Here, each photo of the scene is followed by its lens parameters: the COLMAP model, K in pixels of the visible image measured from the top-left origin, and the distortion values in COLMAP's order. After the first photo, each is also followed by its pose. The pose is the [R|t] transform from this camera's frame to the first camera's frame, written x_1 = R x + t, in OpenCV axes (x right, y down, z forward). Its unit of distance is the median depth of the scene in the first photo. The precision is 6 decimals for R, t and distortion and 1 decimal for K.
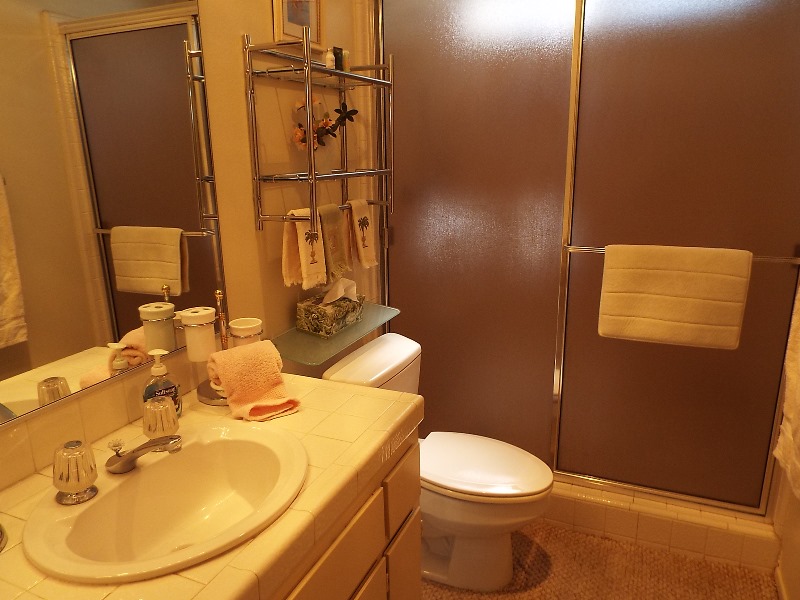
lens RADIAL K [[580.4, 0, 401.8], [0, 580.4, 303.4], [0, 0, 1]] dist [-0.012989, -0.011330]
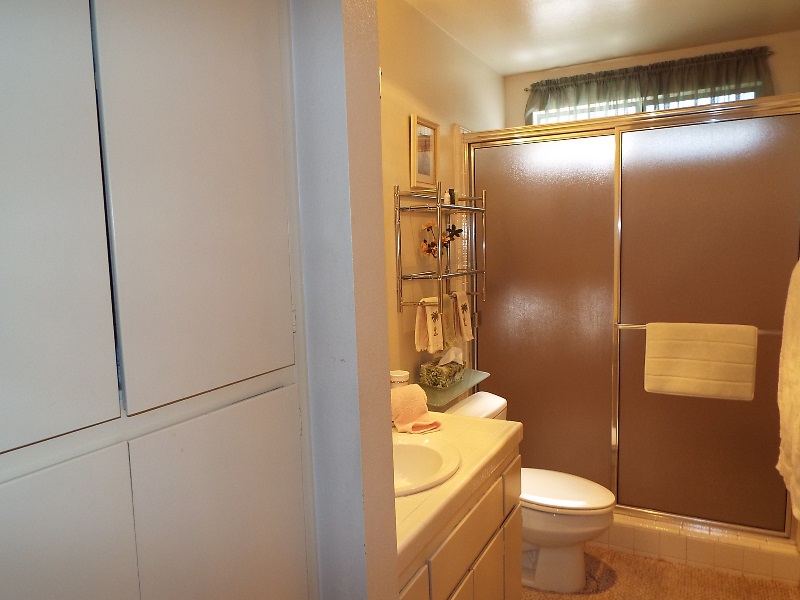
lens RADIAL K [[580.4, 0, 401.8], [0, 580.4, 303.4], [0, 0, 1]] dist [-0.012989, -0.011330]
pose [[0.997088, -0.004384, -0.076129, -0.114487], [-0.007509, 0.987849, -0.155237, 0.067910], [0.075884, 0.155357, 0.984939, -0.380067]]
